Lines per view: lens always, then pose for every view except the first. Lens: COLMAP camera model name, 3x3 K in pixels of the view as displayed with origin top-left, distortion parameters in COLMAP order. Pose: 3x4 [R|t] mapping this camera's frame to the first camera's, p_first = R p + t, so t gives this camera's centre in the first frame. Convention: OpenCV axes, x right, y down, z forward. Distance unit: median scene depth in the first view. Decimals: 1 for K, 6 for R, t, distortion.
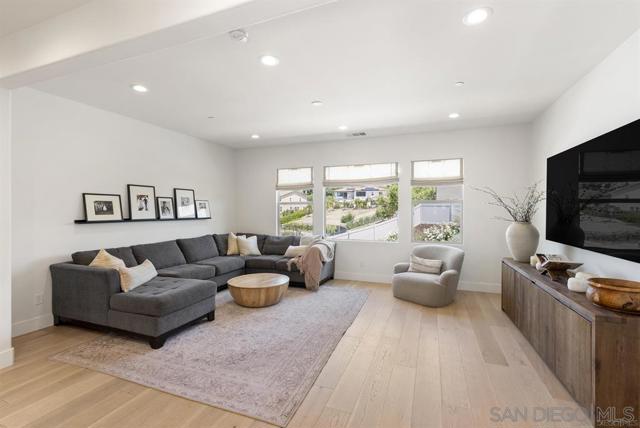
lens RADIAL K [[285.8, 0, 320.0], [0, 285.8, 214.0], [0, 0, 1]] dist [0.000998, 0.000010]
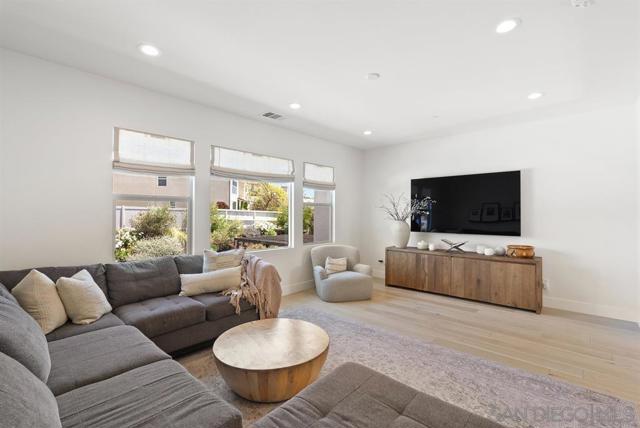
lens RADIAL K [[285.8, 0, 320.0], [0, 285.8, 214.0], [0, 0, 1]] dist [0.000998, 0.000010]
pose [[0.381485, 0.002058, 0.924373, -0.583684], [0.010572, 0.999922, -0.006590, -0.000995], [-0.924315, 0.012287, 0.381433, 0.610534]]
